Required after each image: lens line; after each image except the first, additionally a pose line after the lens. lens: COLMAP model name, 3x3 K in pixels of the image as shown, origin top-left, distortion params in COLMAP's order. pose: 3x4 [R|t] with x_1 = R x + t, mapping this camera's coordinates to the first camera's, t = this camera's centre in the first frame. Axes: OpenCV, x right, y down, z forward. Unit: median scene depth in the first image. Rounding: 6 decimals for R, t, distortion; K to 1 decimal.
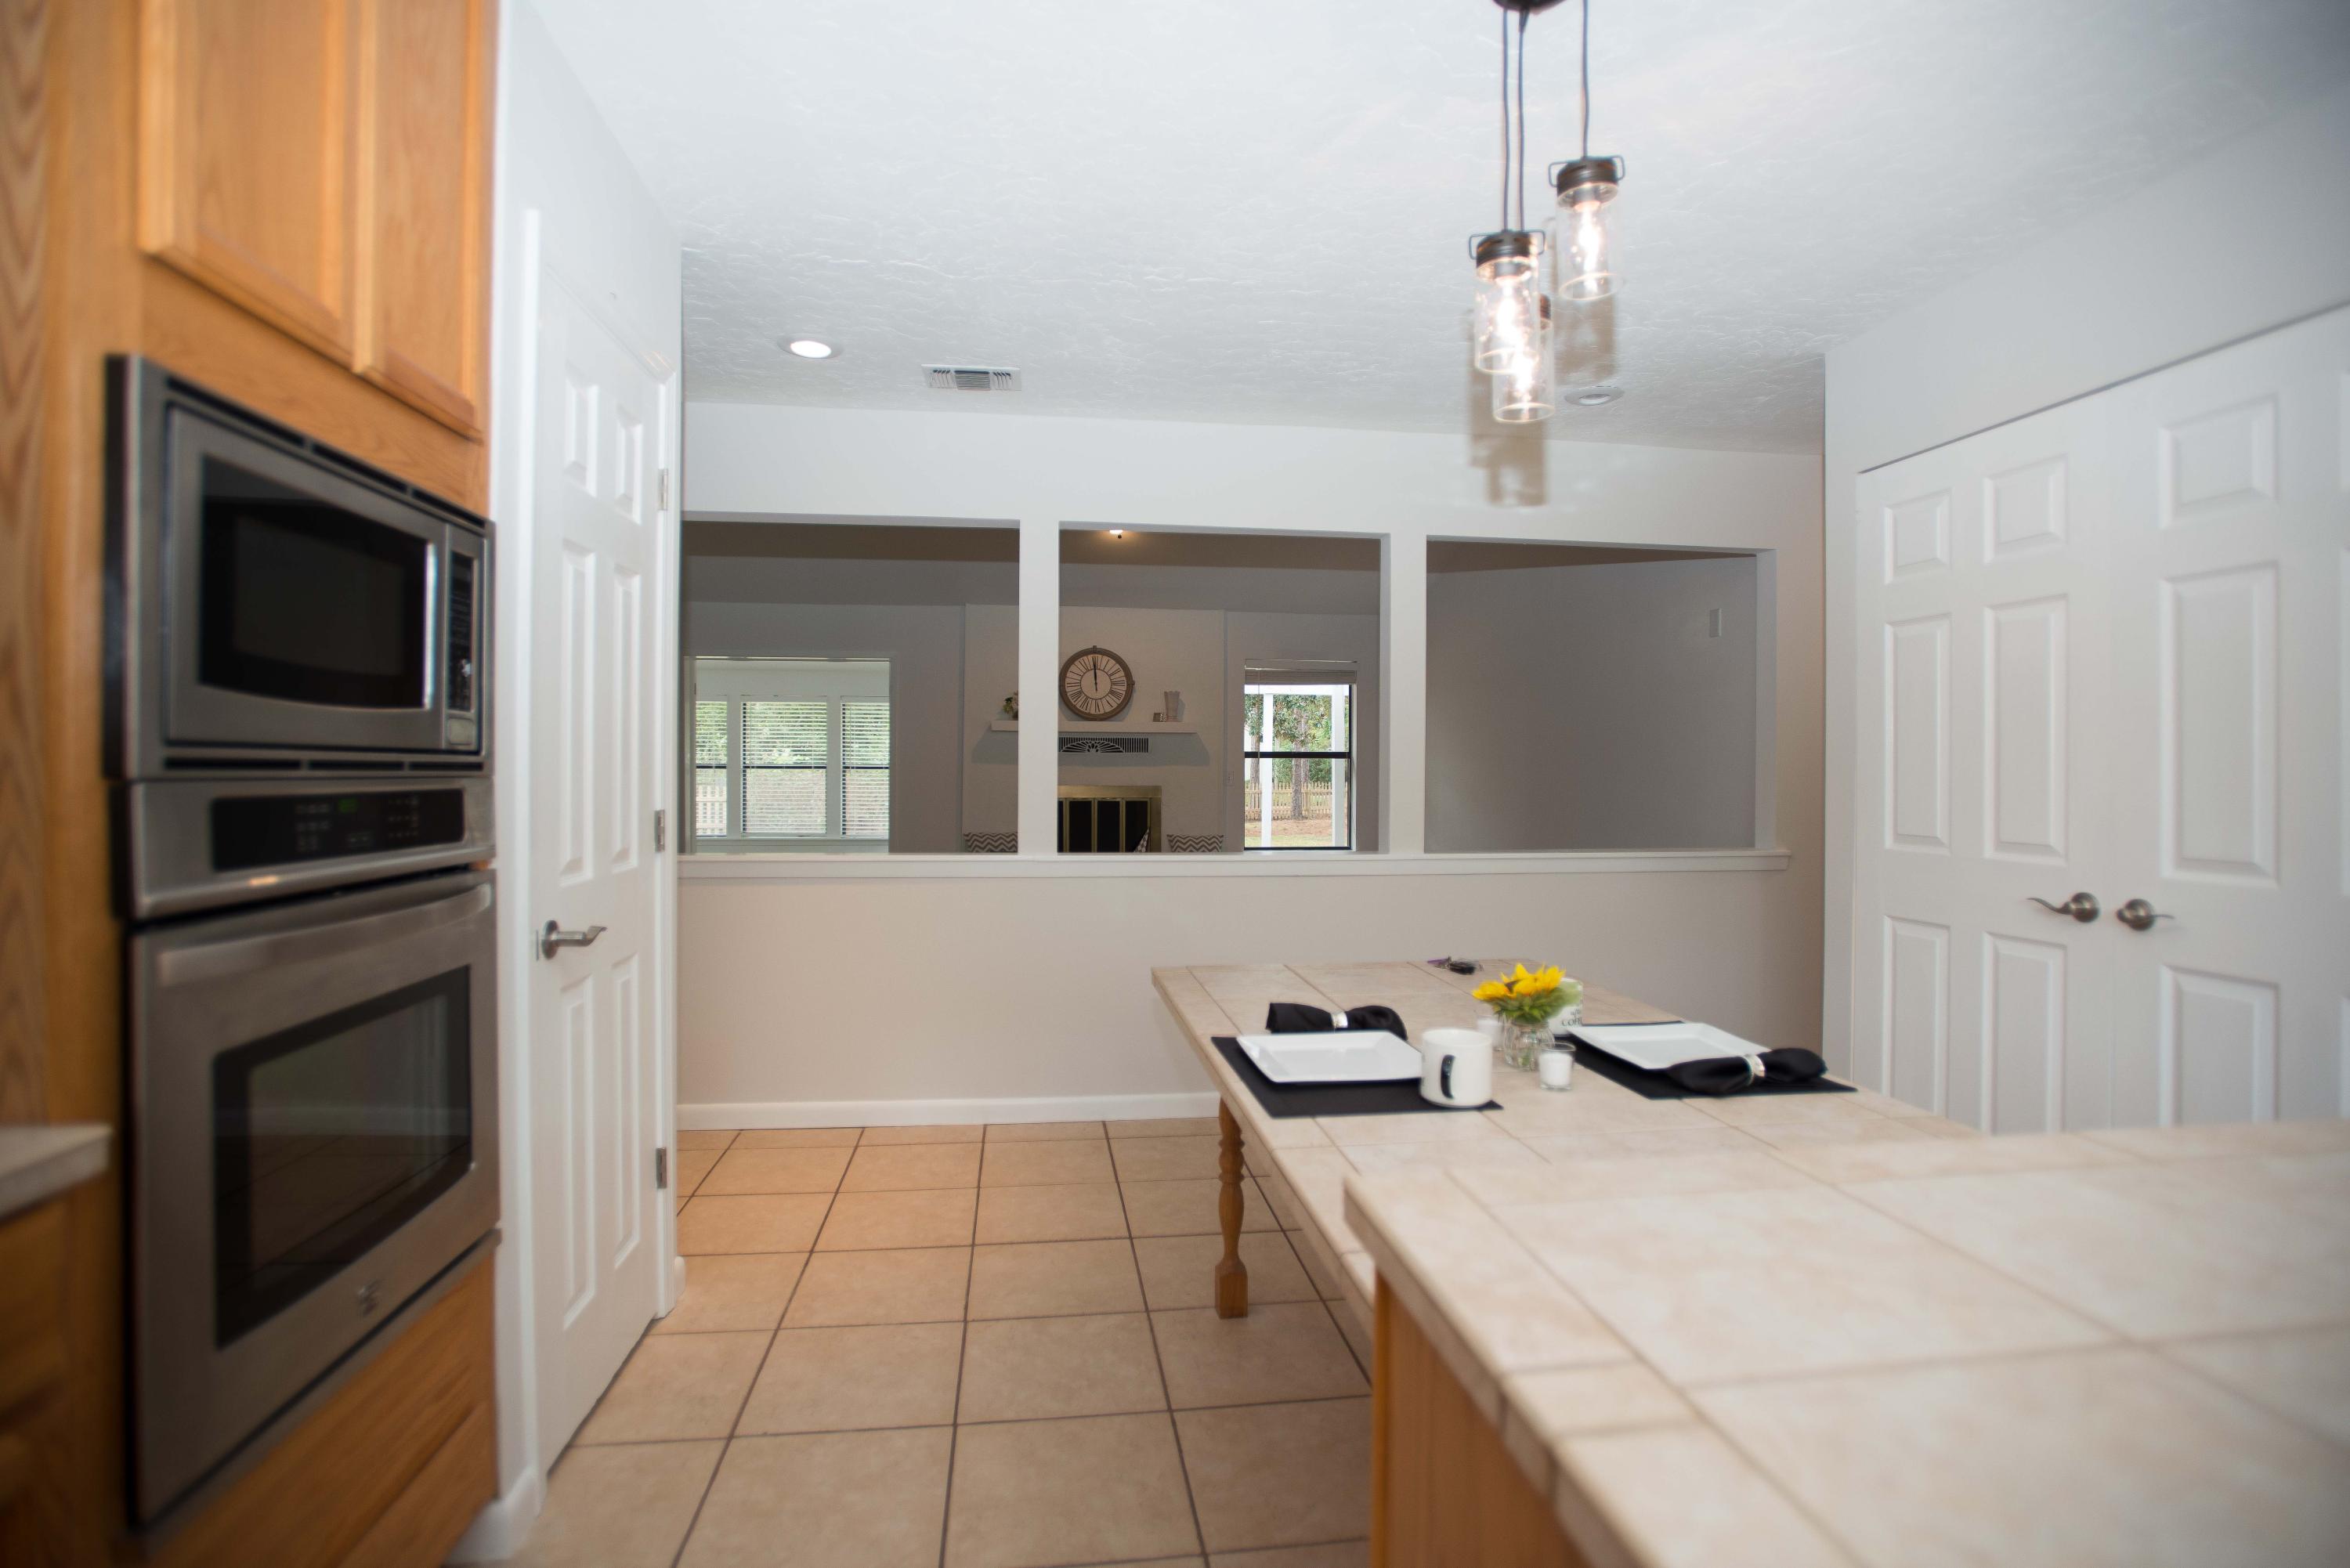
lens RADIAL K [[1141.8, 0, 1171.3], [0, 1141.8, 773.6], [0, 0, 1]] dist [-0.066945, 0.031360]
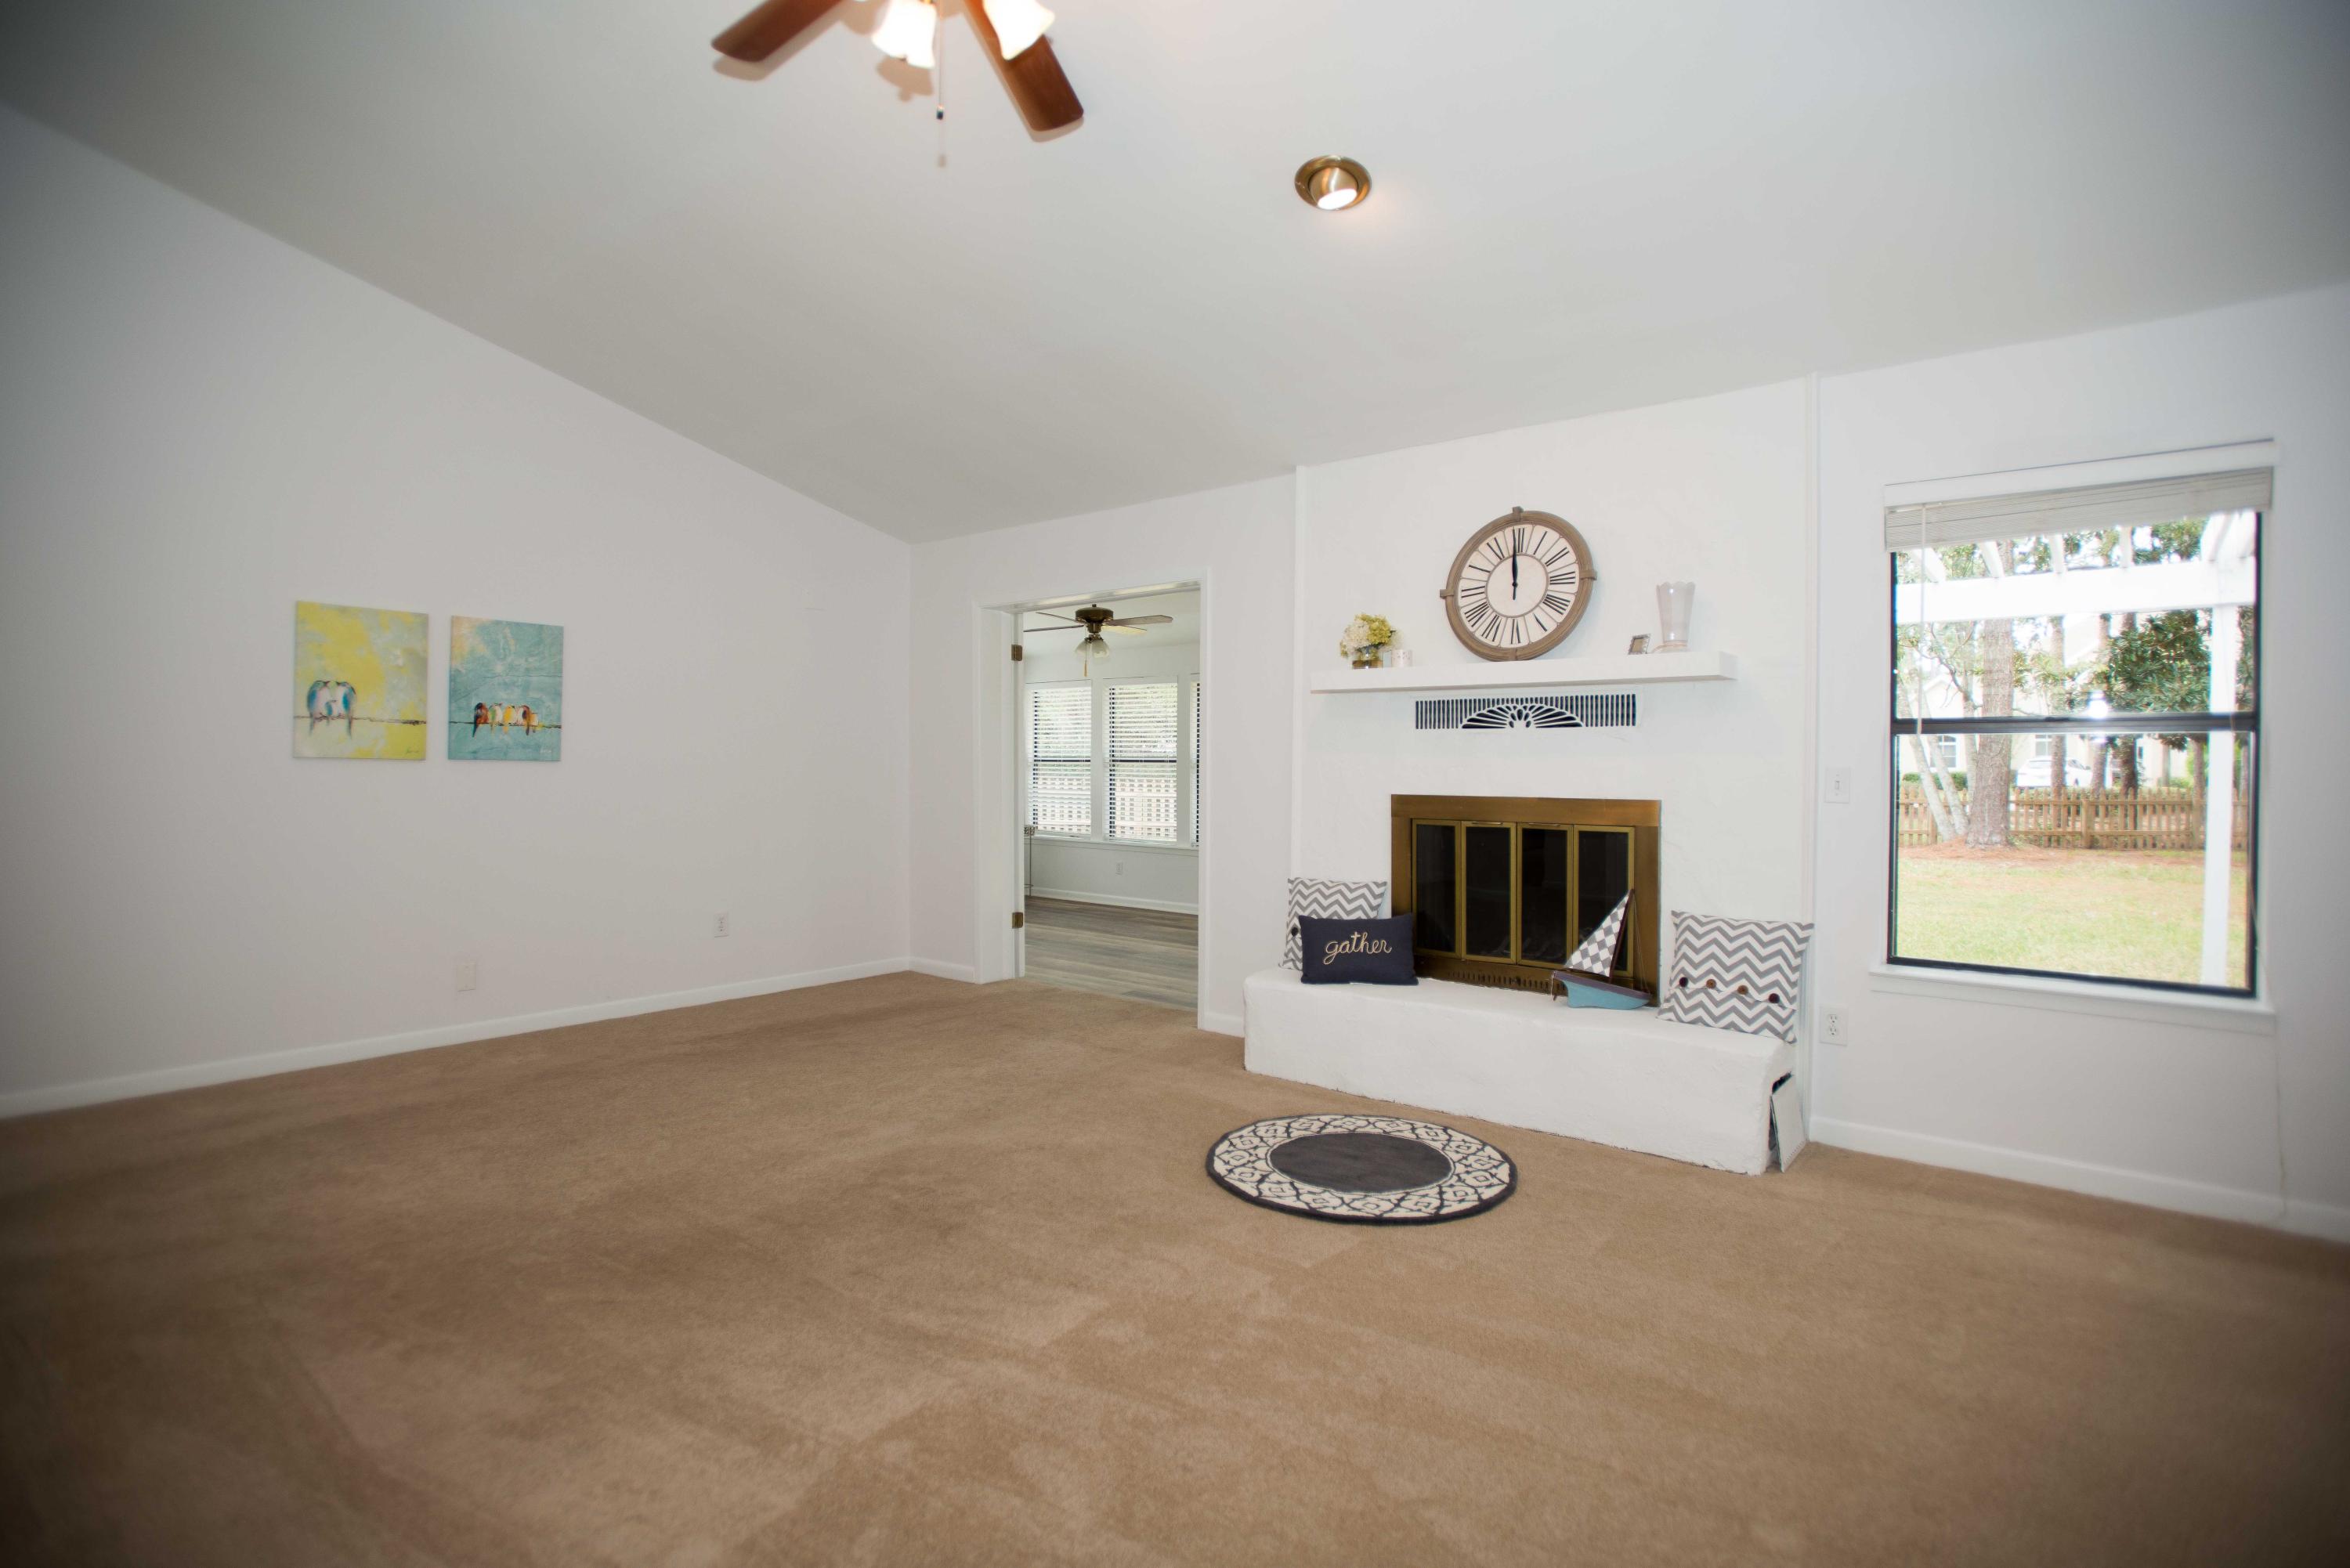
lens RADIAL K [[1138.6, 0, 1174.2], [0, 1138.6, 774.3], [0, 0, 1]] dist [-0.069801, 0.029216]
pose [[0.682888, 0.005649, -0.730502, 0.184160], [-0.002664, 0.999983, 0.005242, -0.001113], [0.730518, -0.001634, 0.682891, 0.570800]]
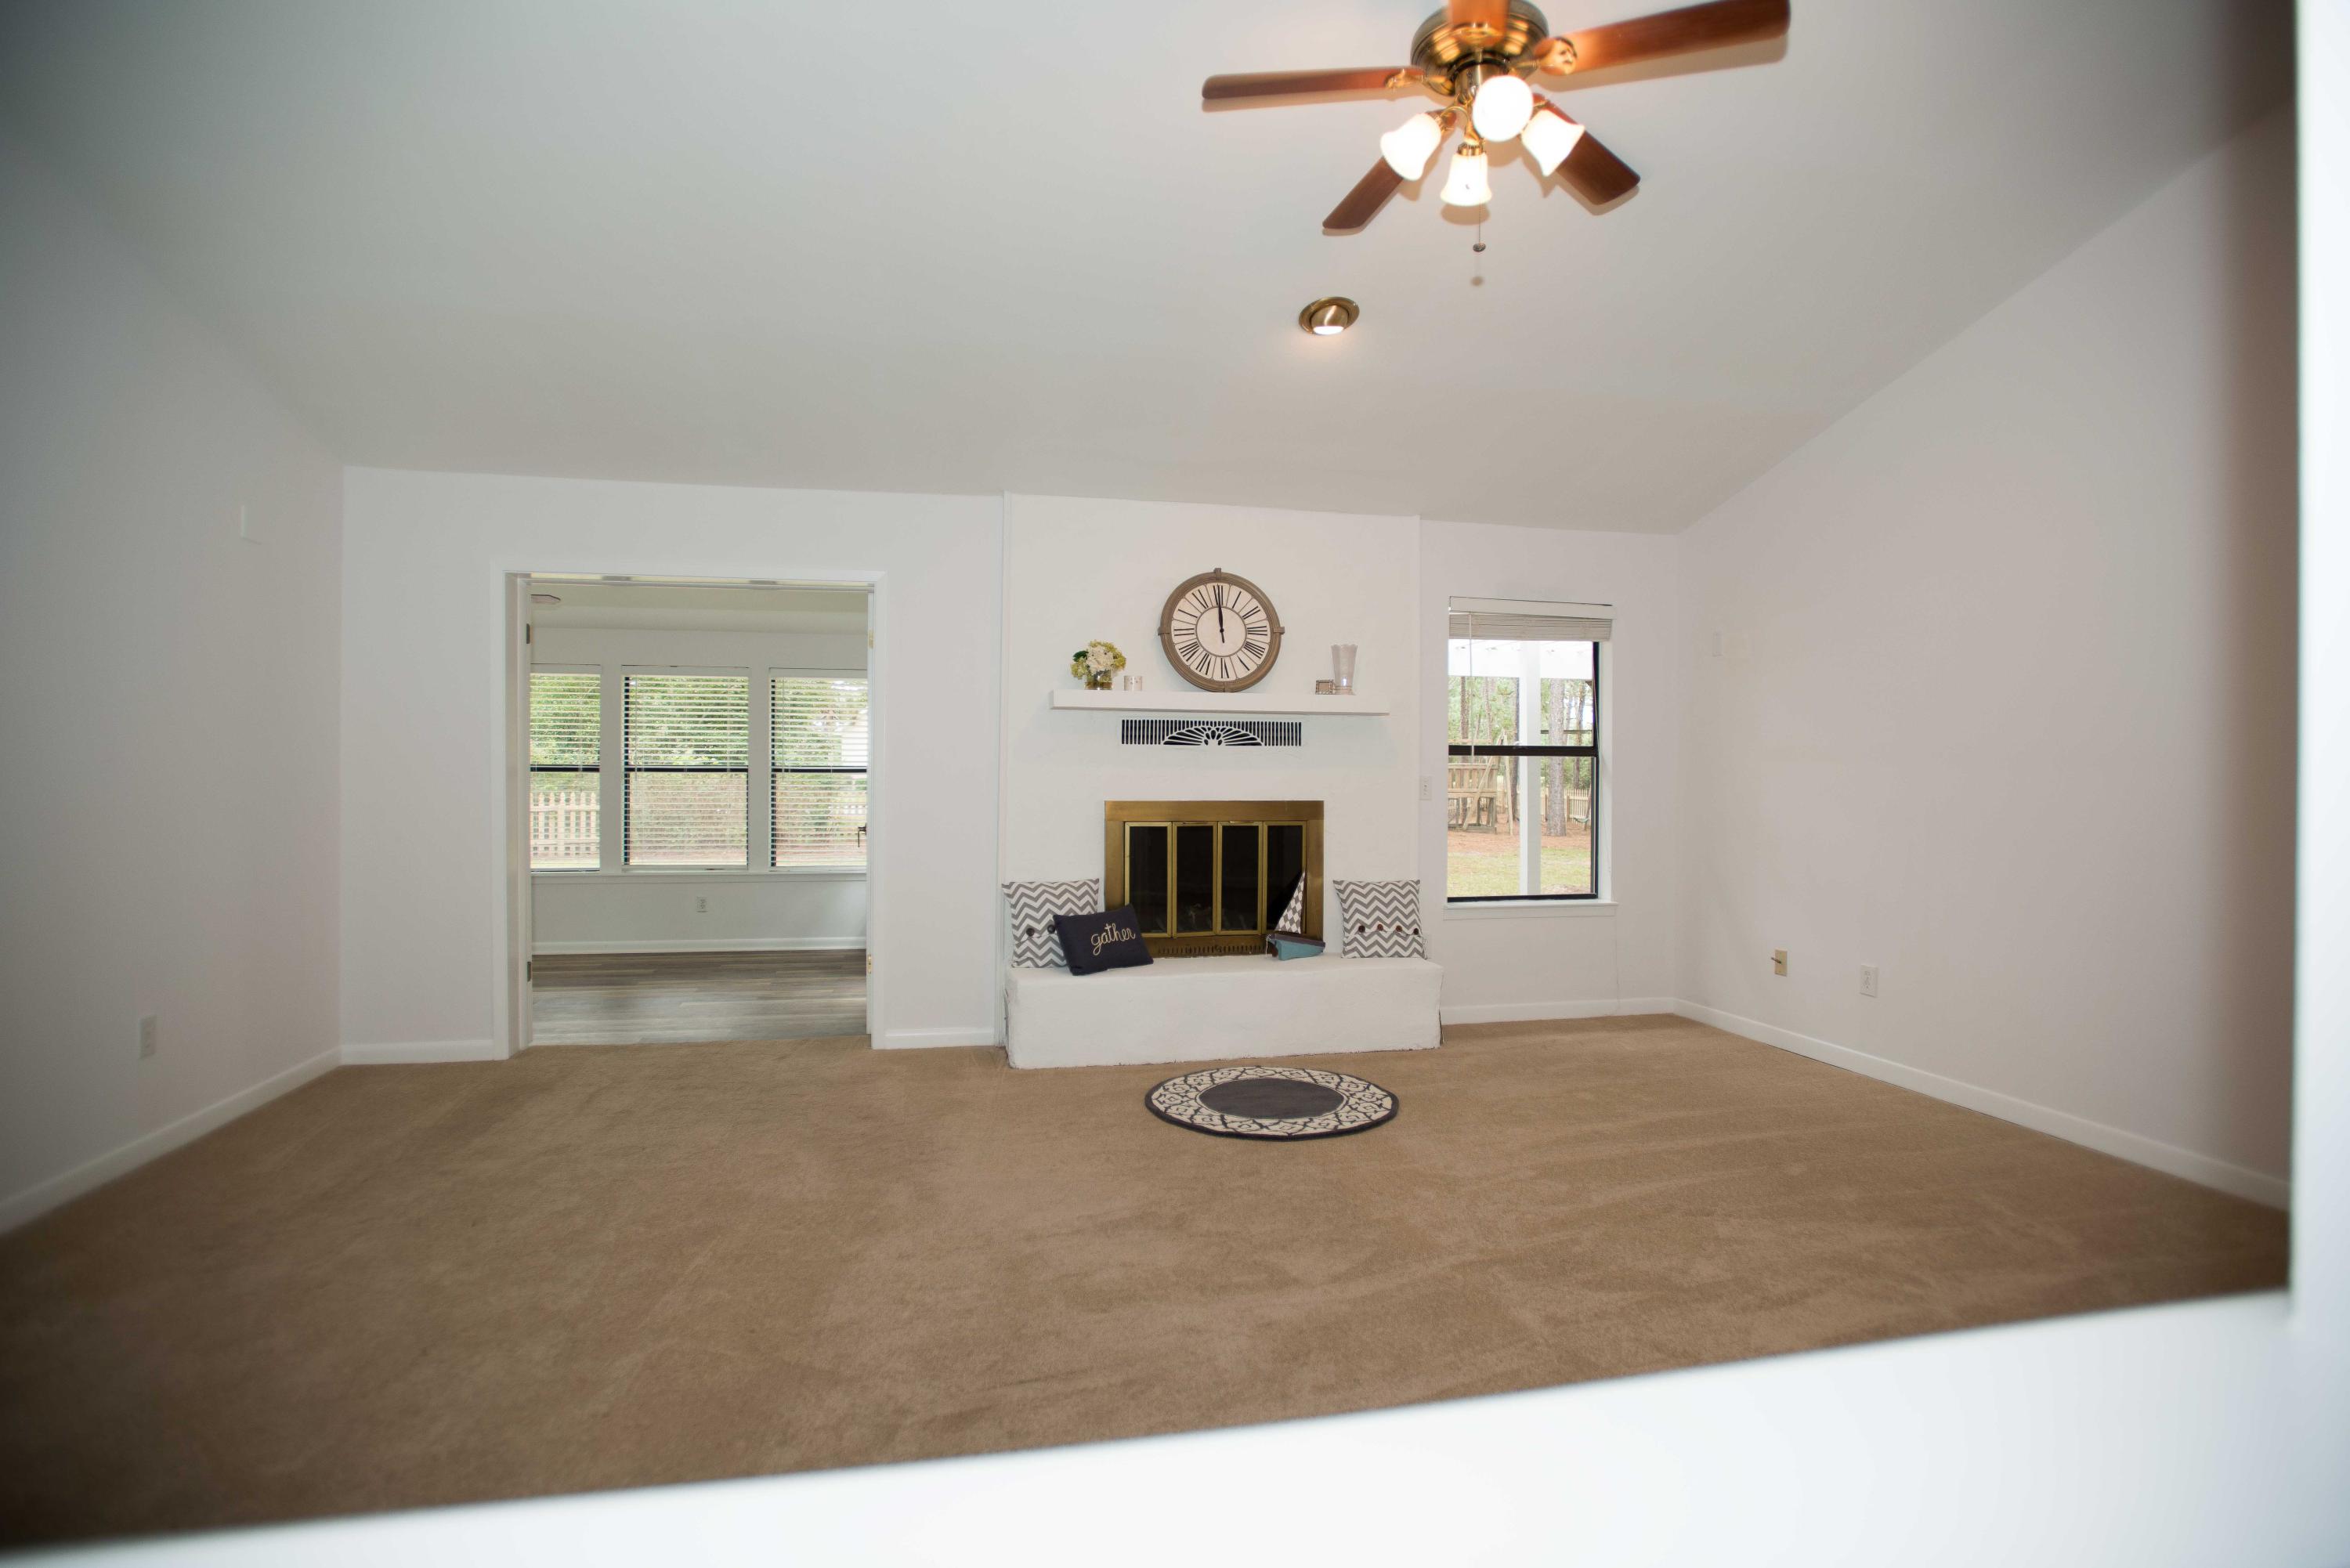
lens RADIAL K [[1138.6, 0, 1174.2], [0, 1138.6, 774.3], [0, 0, 1]] dist [-0.069801, 0.029216]
pose [[0.996735, -0.000171, 0.080742, -0.139329], [0.000348, 0.999998, -0.002178, -0.002053], [-0.080742, 0.002199, 0.996733, 0.406653]]
